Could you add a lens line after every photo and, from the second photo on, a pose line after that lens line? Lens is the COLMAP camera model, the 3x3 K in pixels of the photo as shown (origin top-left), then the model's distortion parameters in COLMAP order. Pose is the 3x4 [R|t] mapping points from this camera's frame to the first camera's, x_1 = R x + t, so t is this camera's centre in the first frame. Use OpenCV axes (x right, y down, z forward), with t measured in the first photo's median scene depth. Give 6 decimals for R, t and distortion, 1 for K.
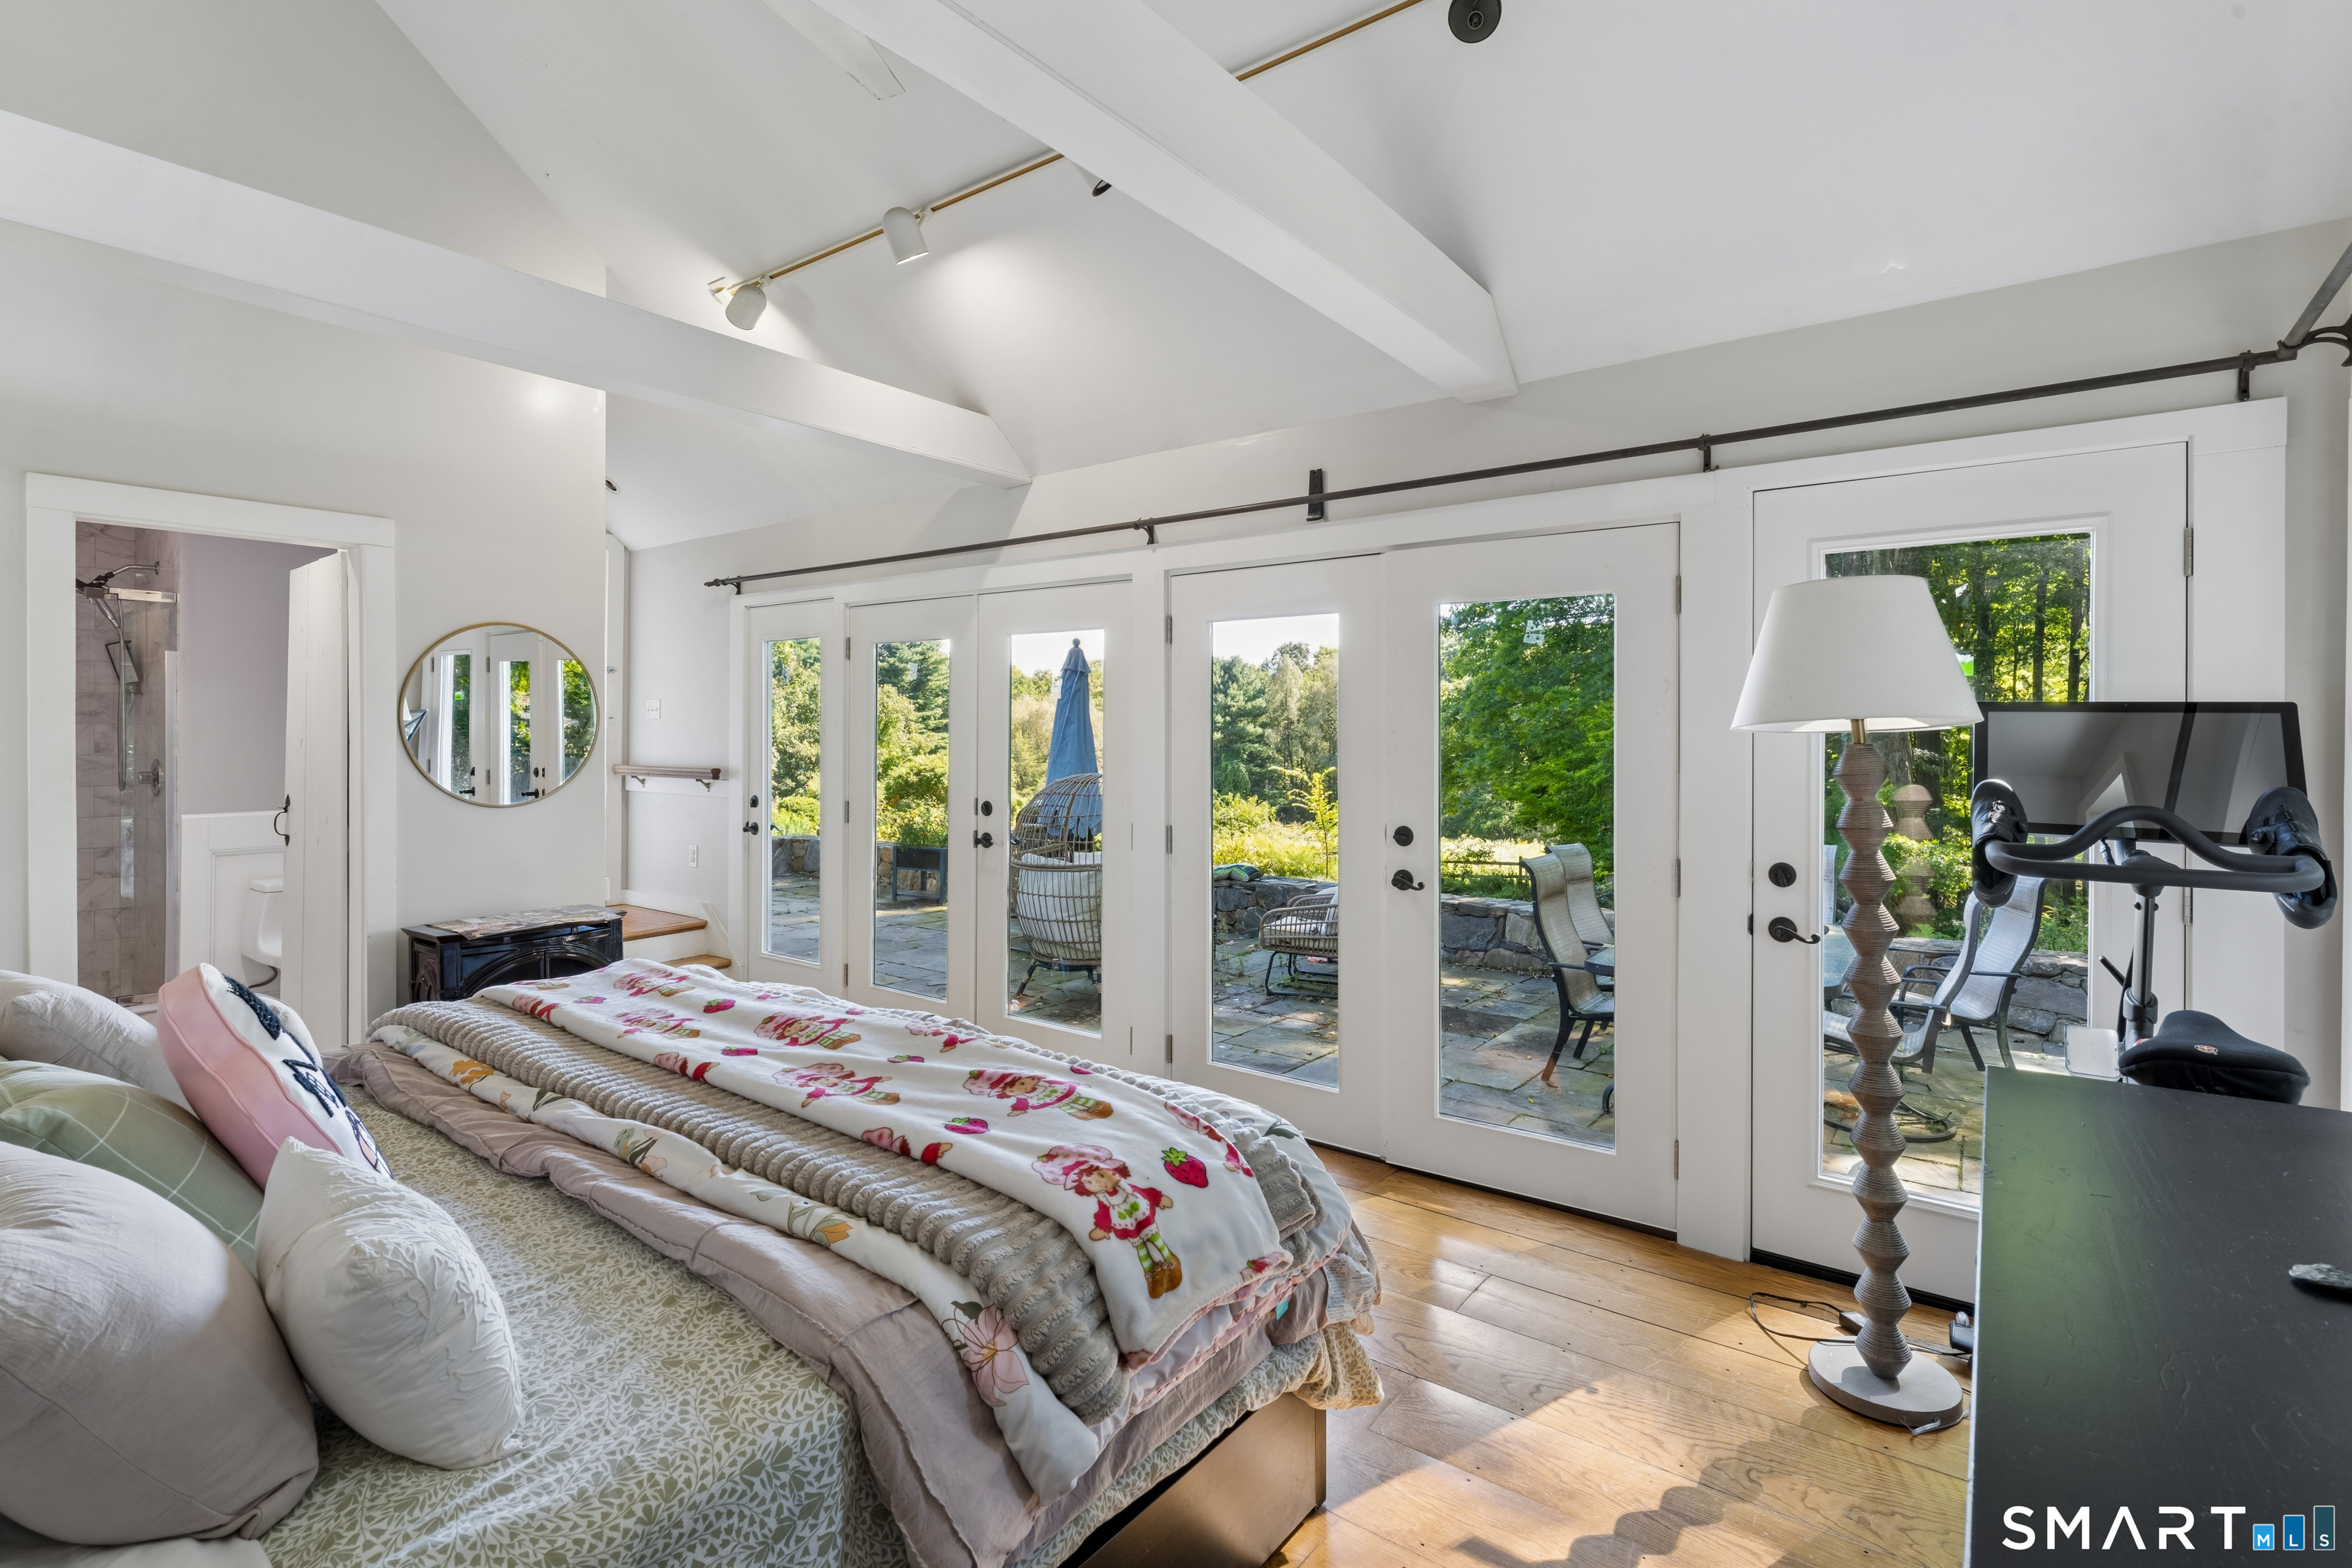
lens RADIAL K [[1078.1, 0, 1198.6], [0, 1078.1, 722.1], [0, 0, 1]] dist [-0.003162, -0.000244]
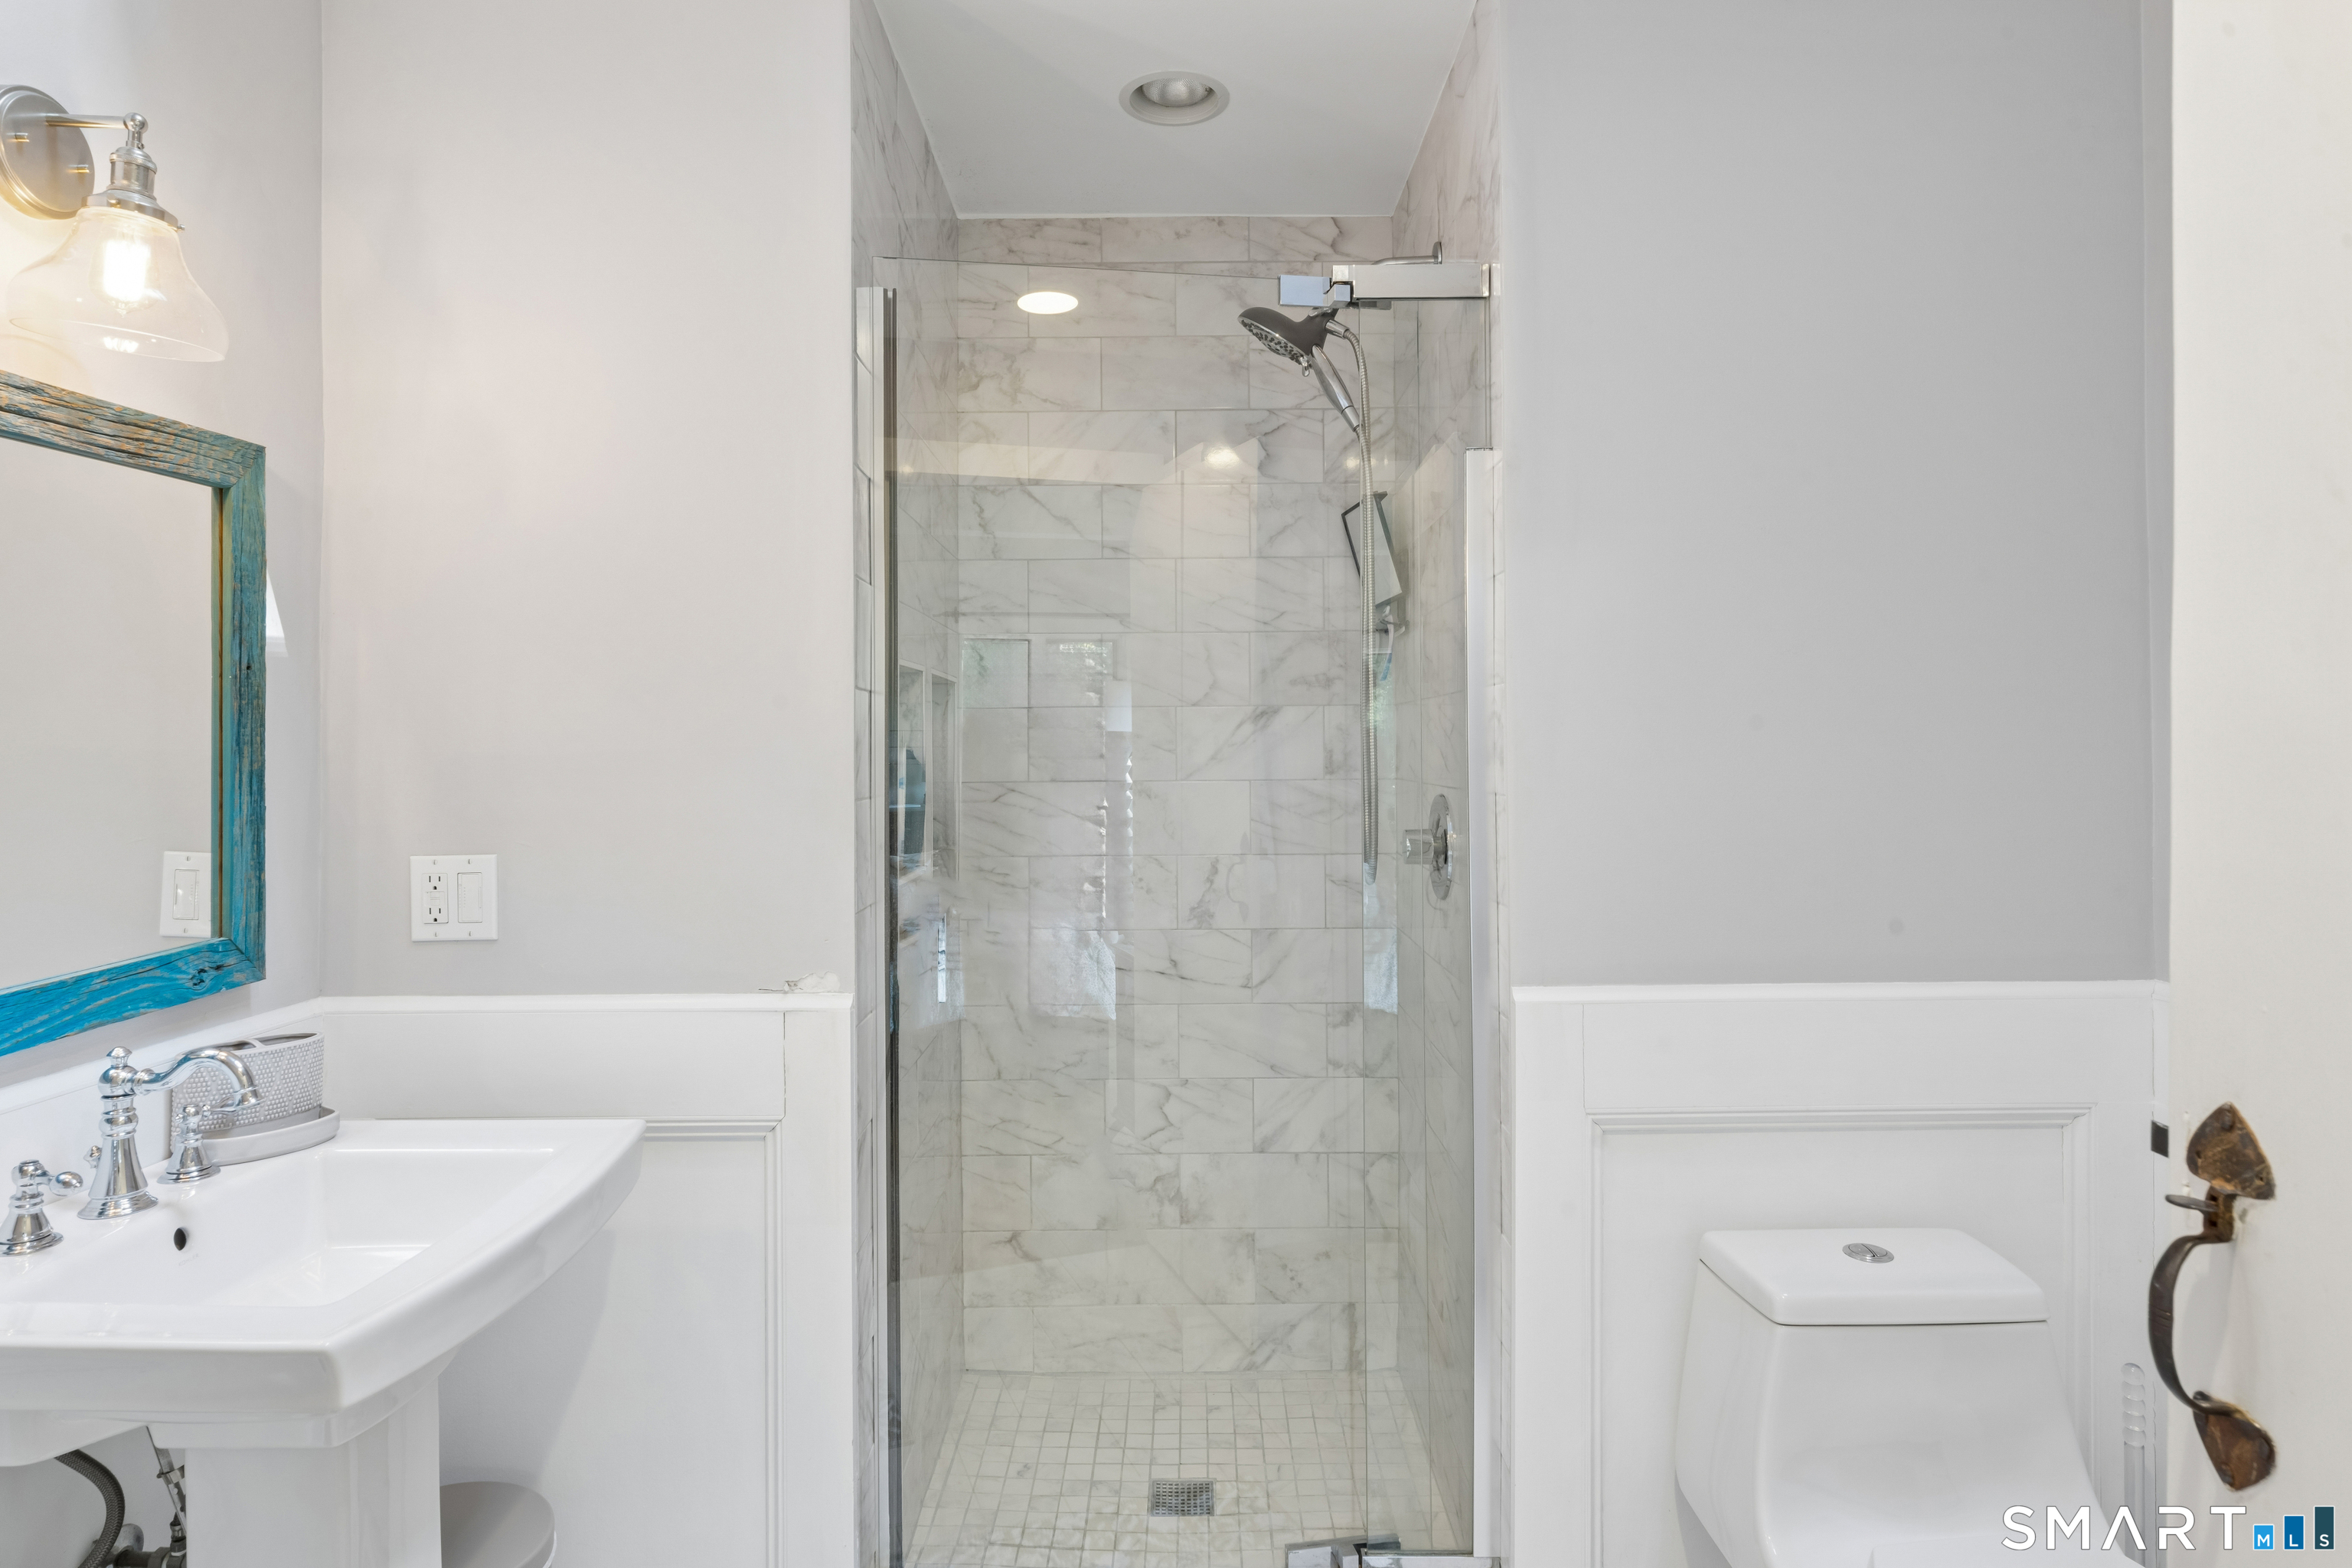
lens RADIAL K [[1286.9, 0, 1176.4], [0, 1286.9, 769.4], [0, 0, 1]] dist [-0.002007, -0.000078]
pose [[0.590916, 0.006980, -0.806703, -0.654923], [0.000877, 0.999956, 0.009295, 0.022225], [0.806732, -0.006200, 0.590884, 0.655307]]
